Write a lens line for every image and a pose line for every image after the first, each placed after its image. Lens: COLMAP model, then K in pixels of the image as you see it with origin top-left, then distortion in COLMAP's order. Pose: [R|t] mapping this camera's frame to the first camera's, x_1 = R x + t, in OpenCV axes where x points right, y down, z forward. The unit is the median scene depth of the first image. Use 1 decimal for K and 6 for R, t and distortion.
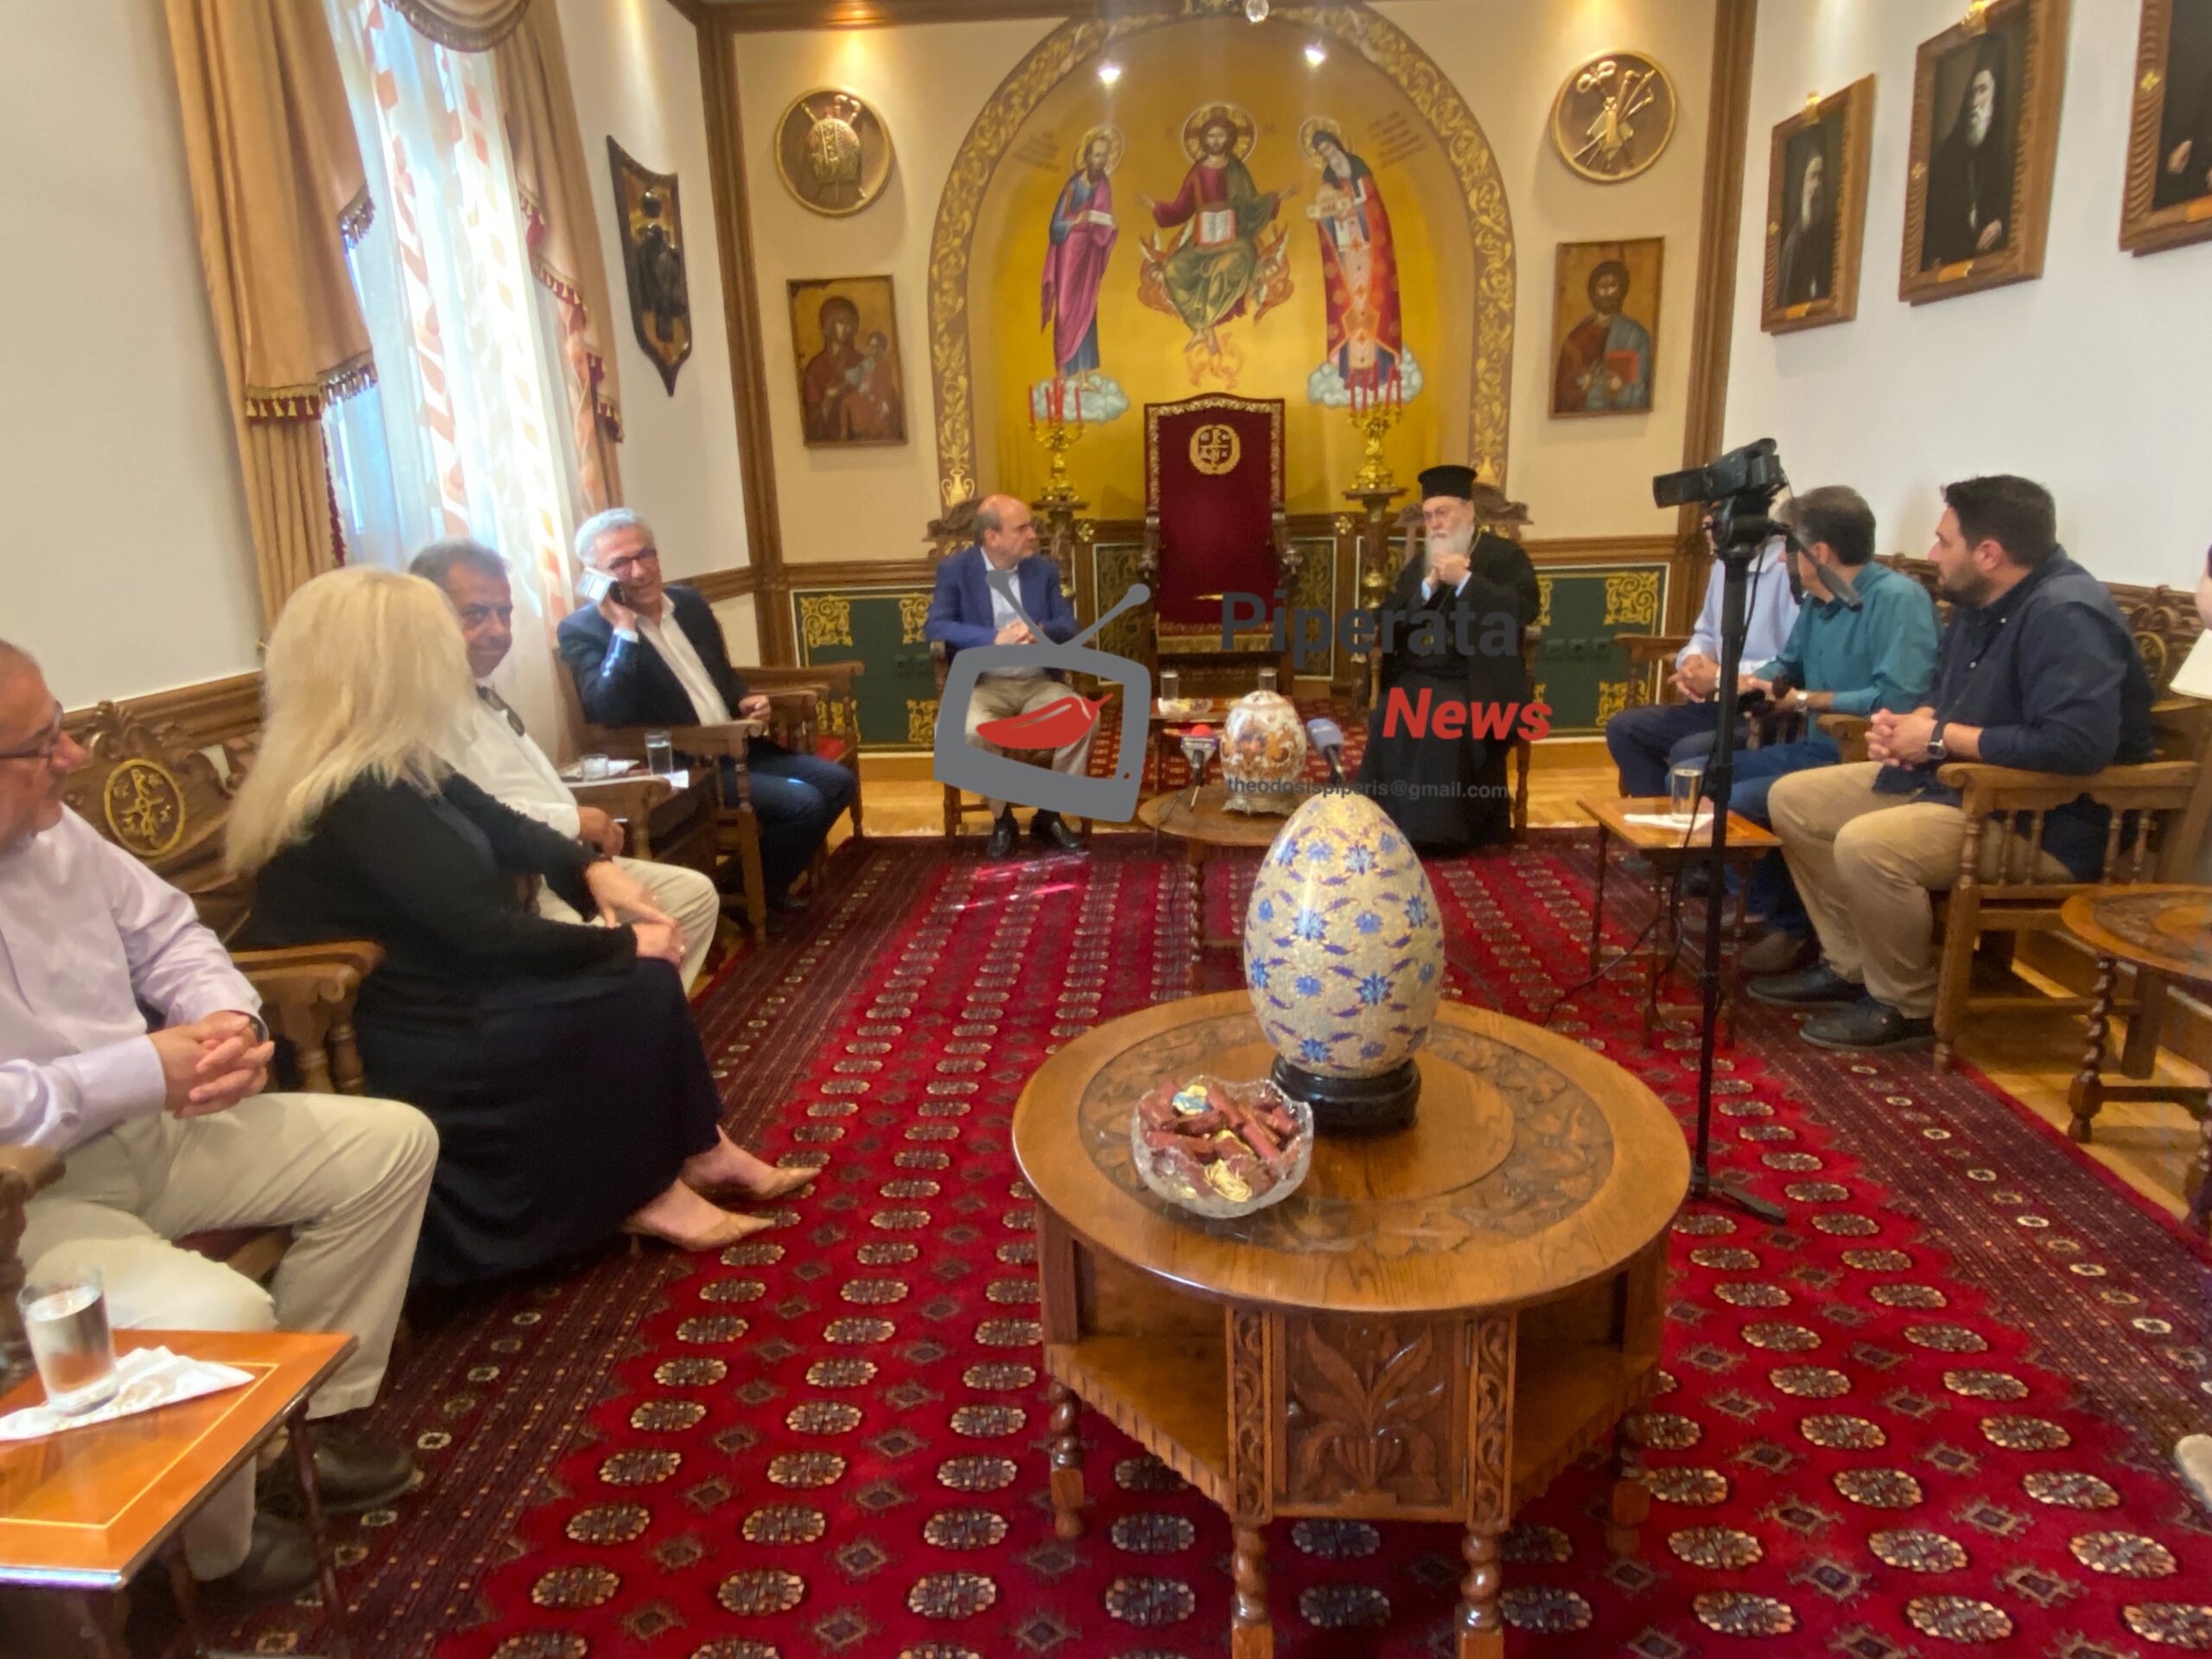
lens RADIAL K [[1300.9, 0, 1090.8], [0, 1300.9, 817.3], [0, 0, 1]] dist [0.105419, -0.124479]
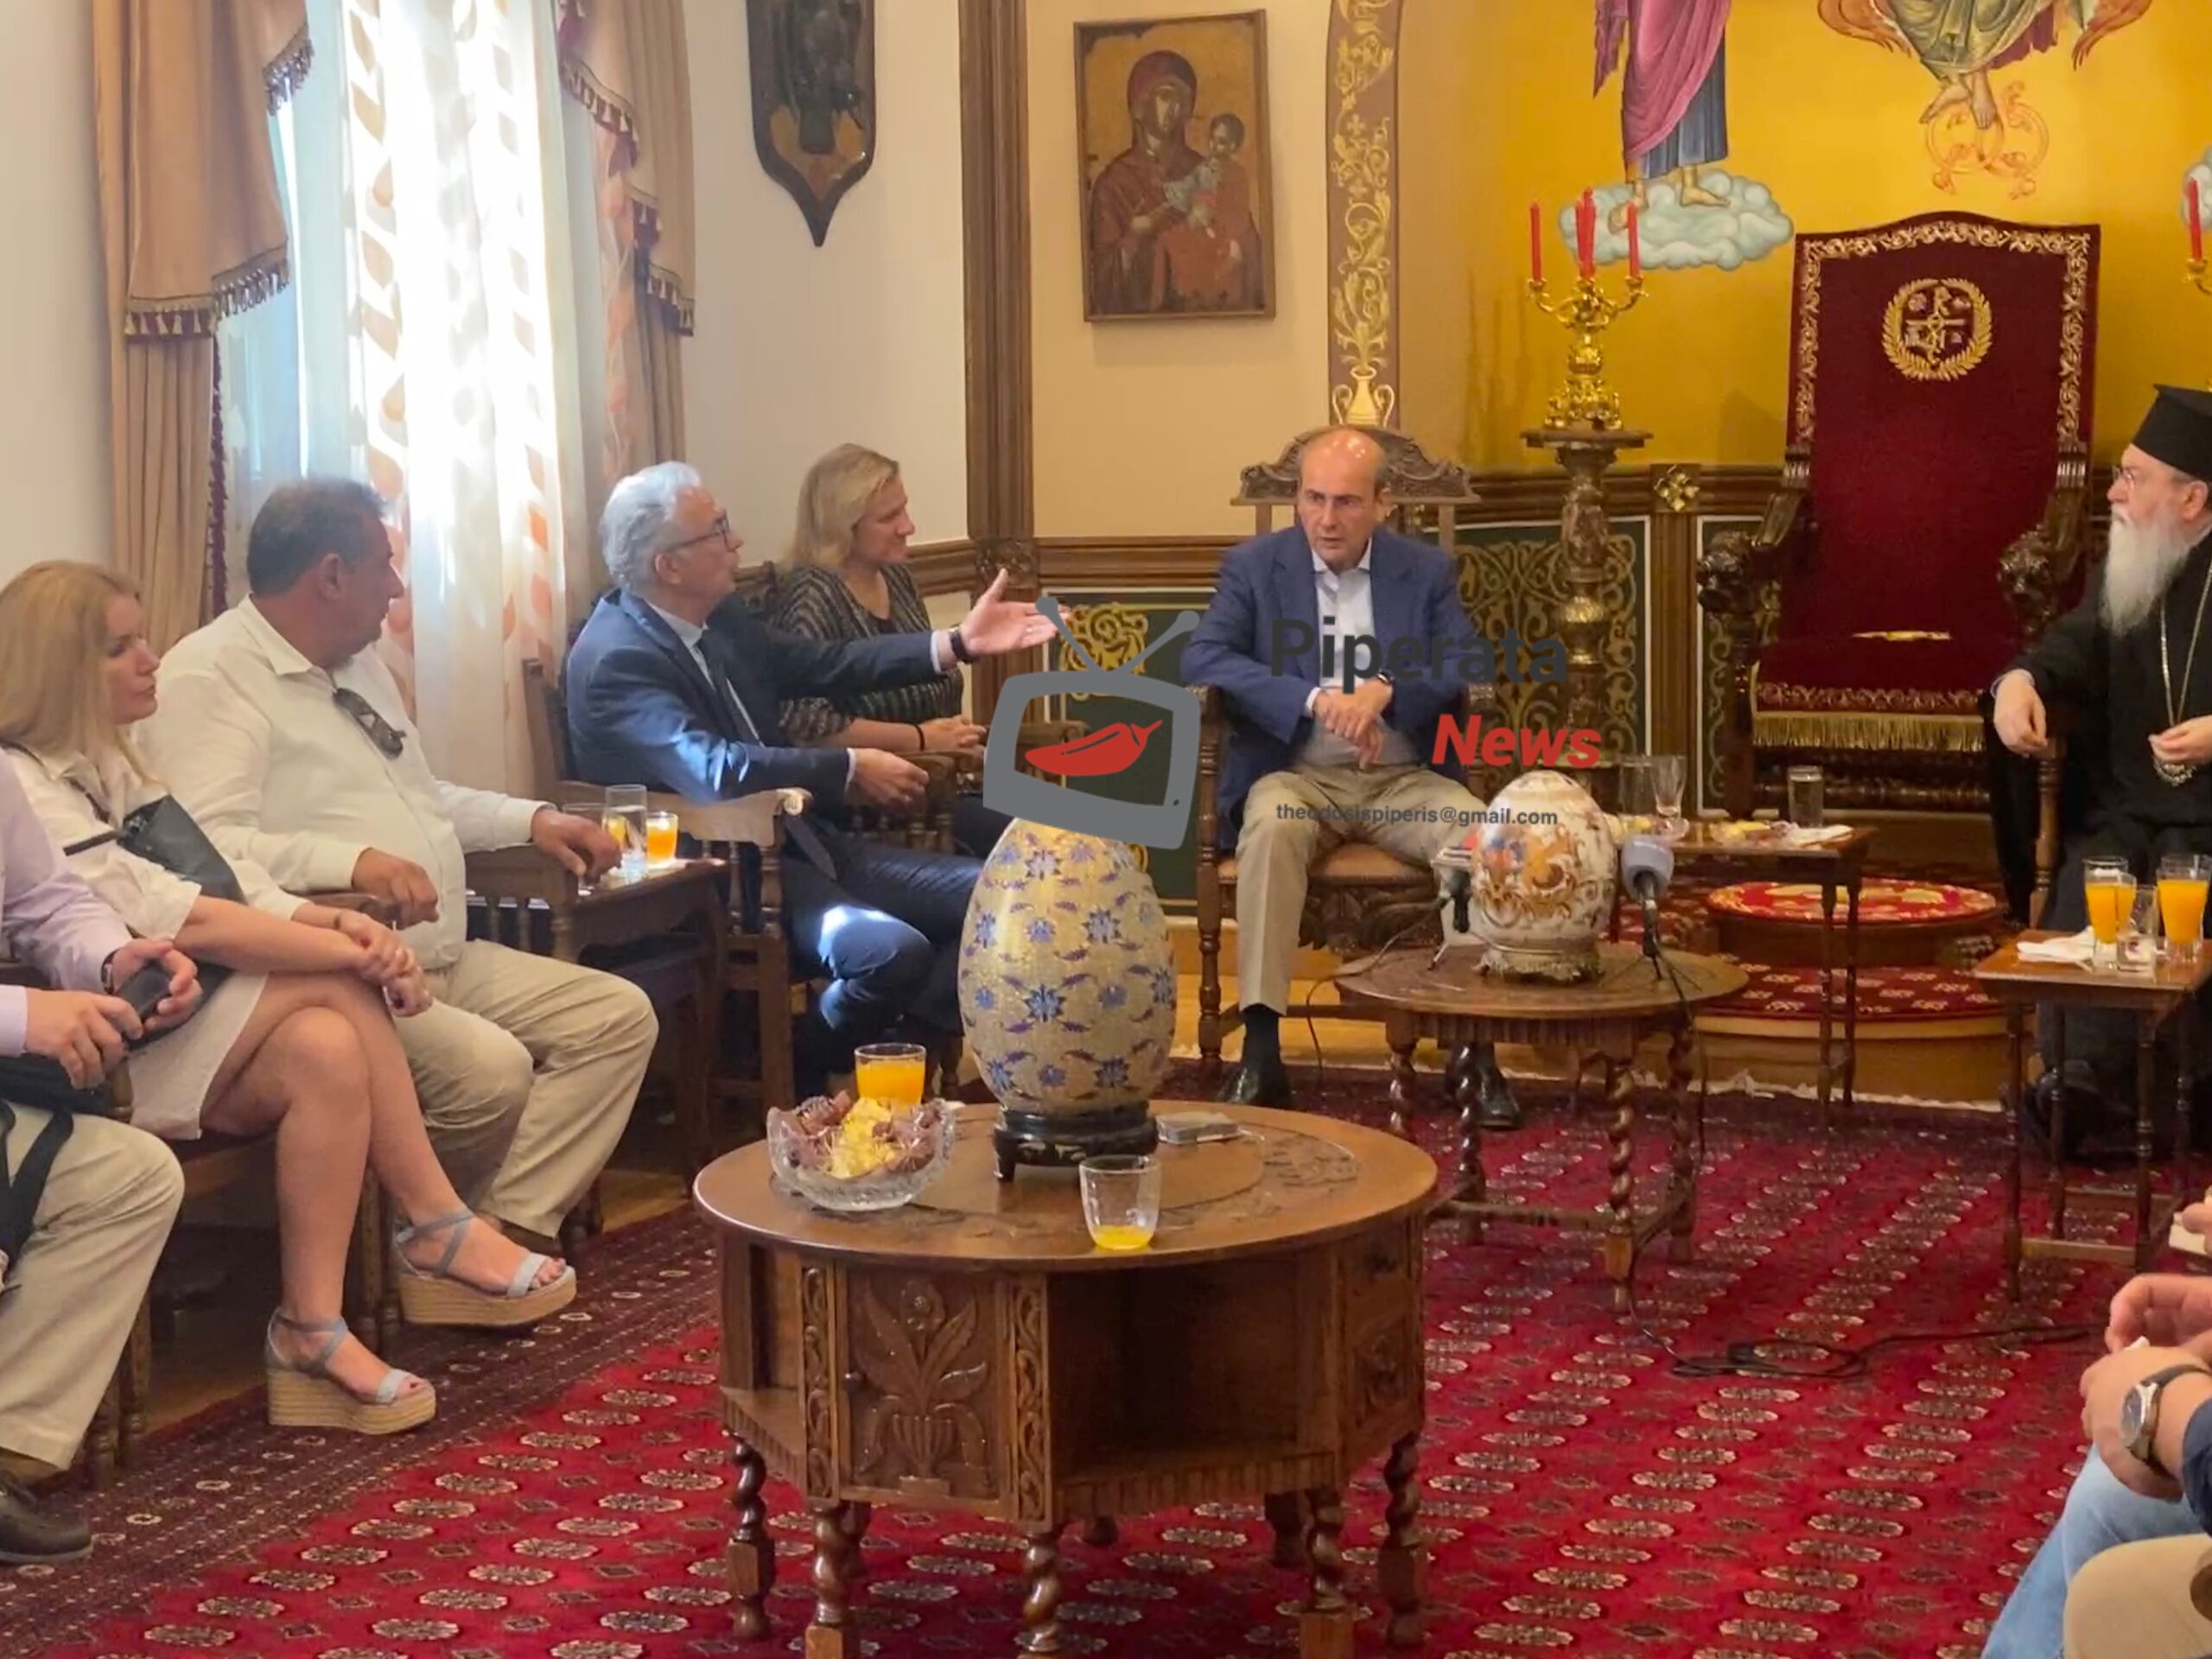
lens RADIAL K [[3804.4, 0, 1078.1], [0, 3804.4, 816.1], [0, 0, 1]] dist [0.094273, 0.106780]
pose [[0.943046, 0.055832, -0.327945, 0.296719], [-0.094999, 0.989962, -0.104643, 0.074272], [0.318811, 0.129837, 0.938883, -0.412547]]
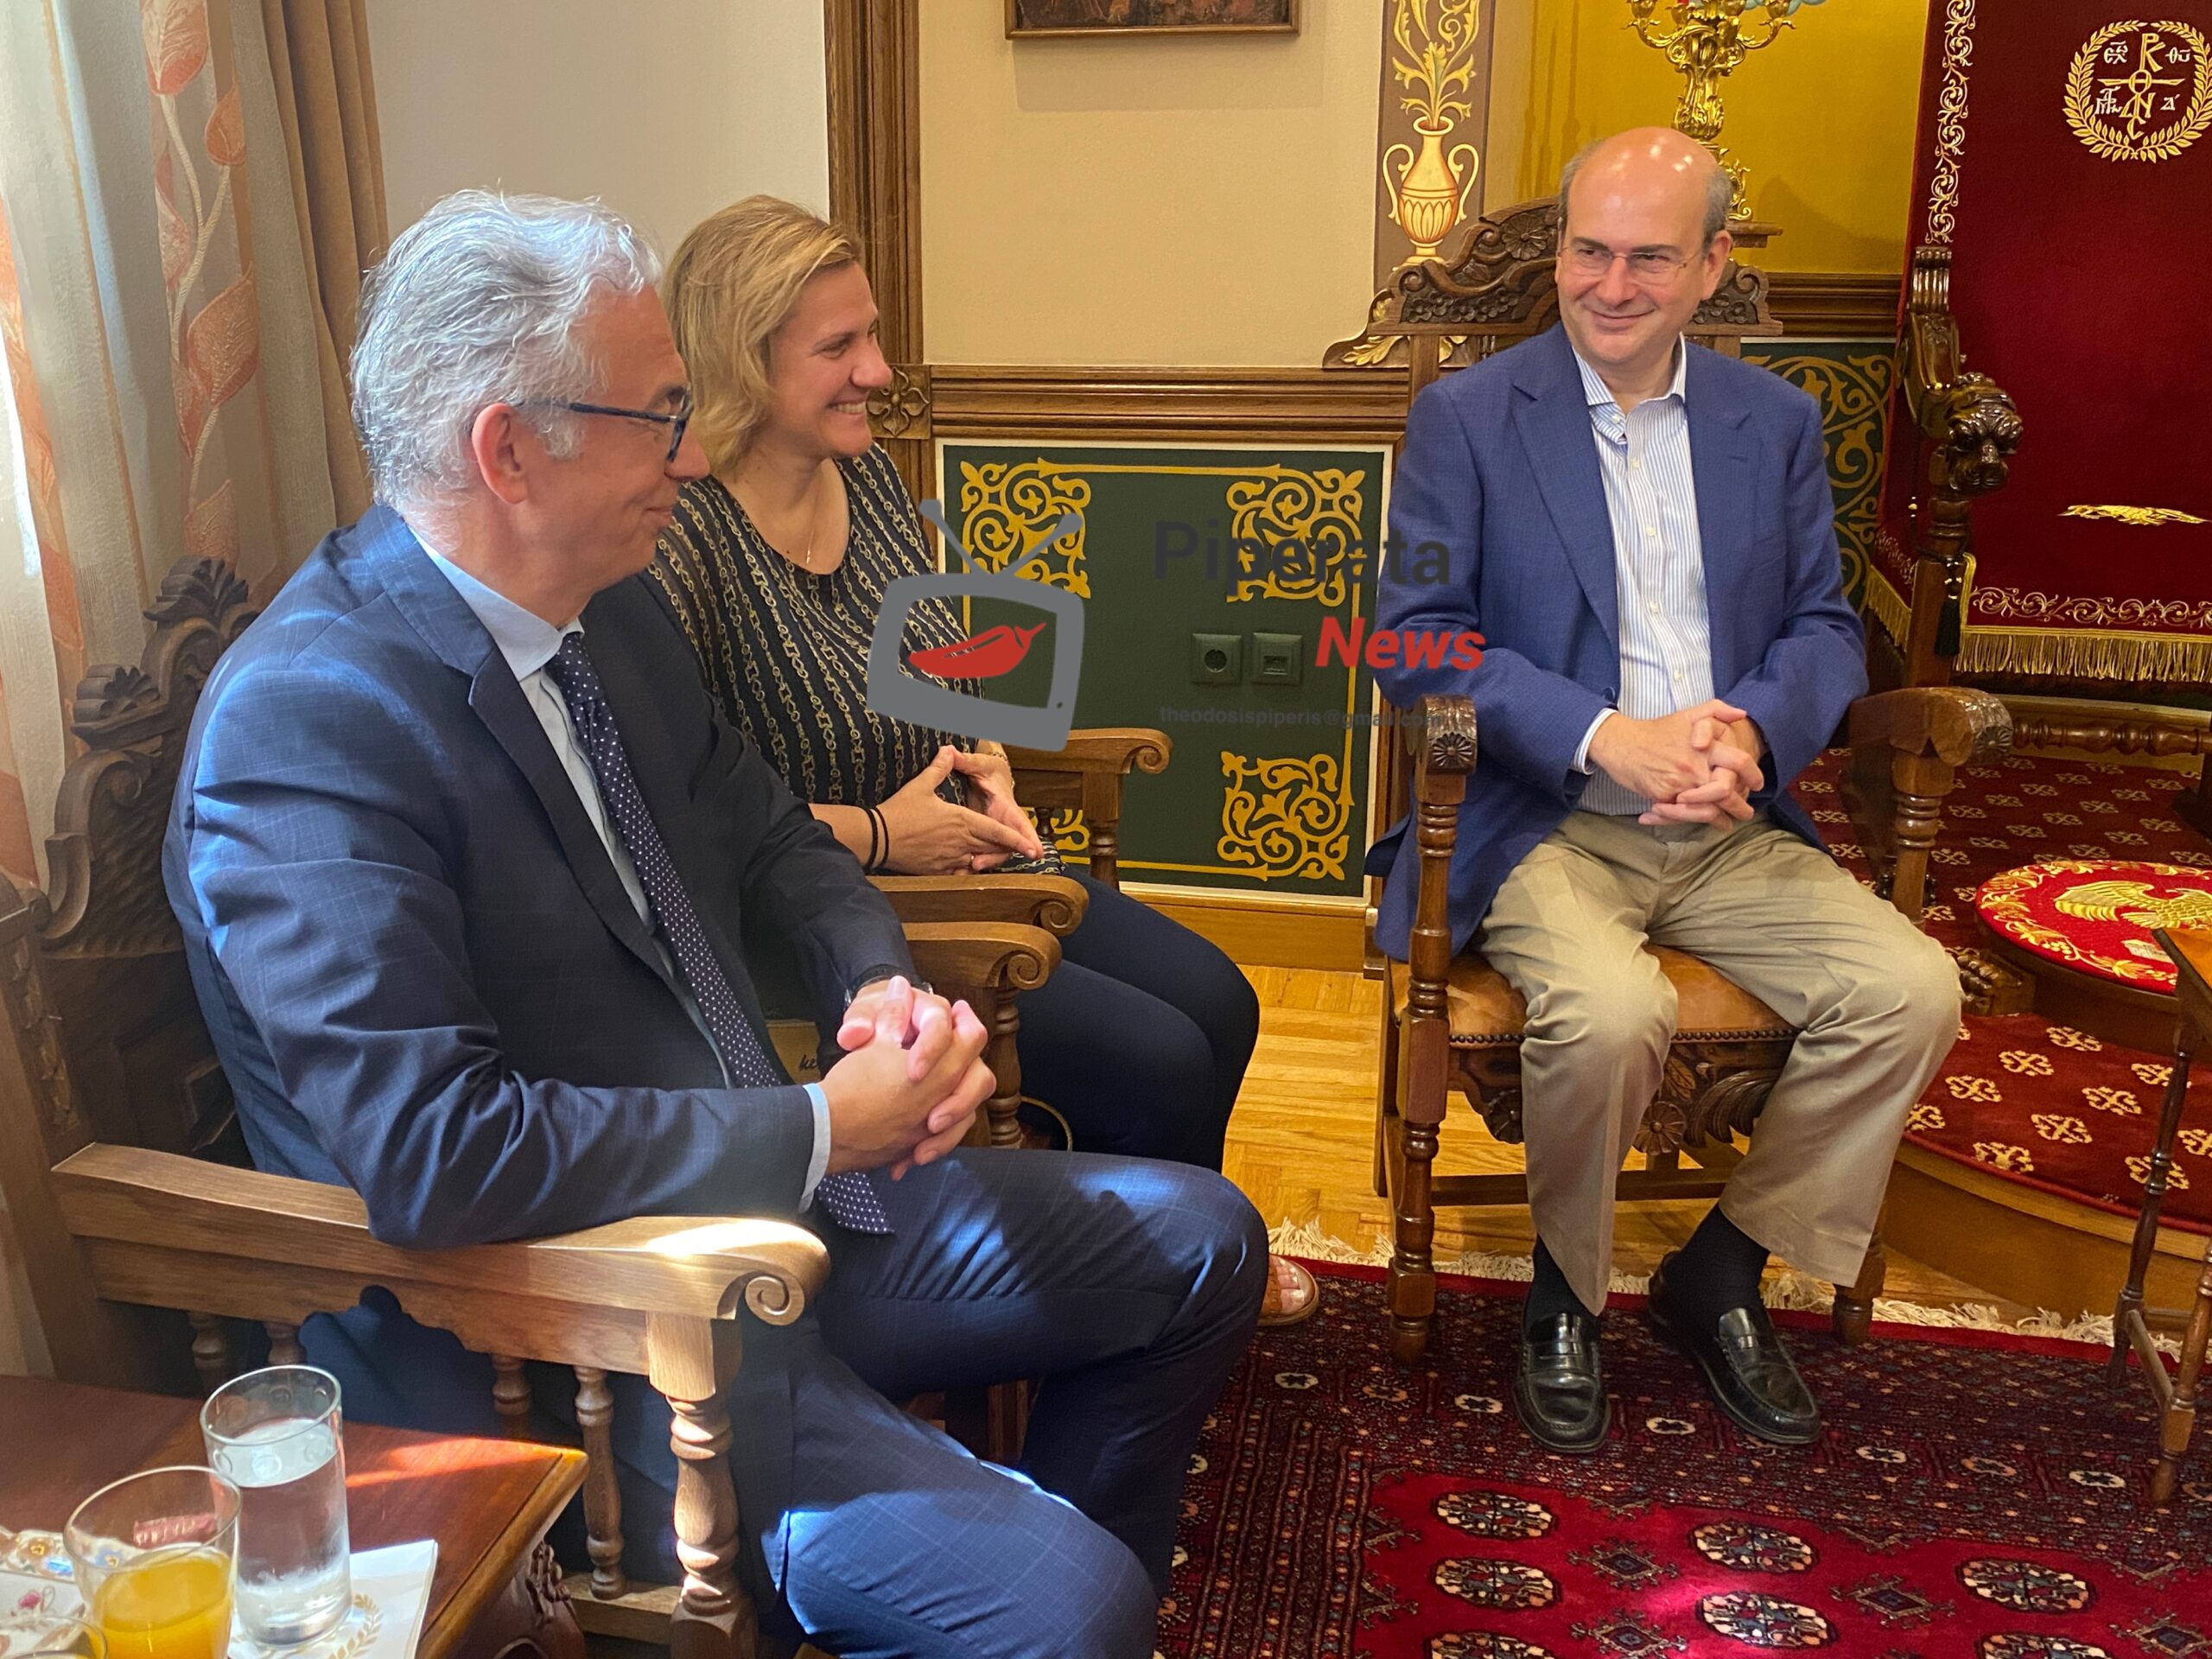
lens RADIAL K [[2004.9, 0, 1035.1], [0, 2004.9, 854.6], [0, 0, 1]] dist [-0.016172, -0.008947]
pose [[0.986249, 0.077160, -0.146148, -0.116968], [-0.067803, 0.995381, 0.067959, -0.103753], [0.150717, -0.057115, 0.986926, 0.468149]]
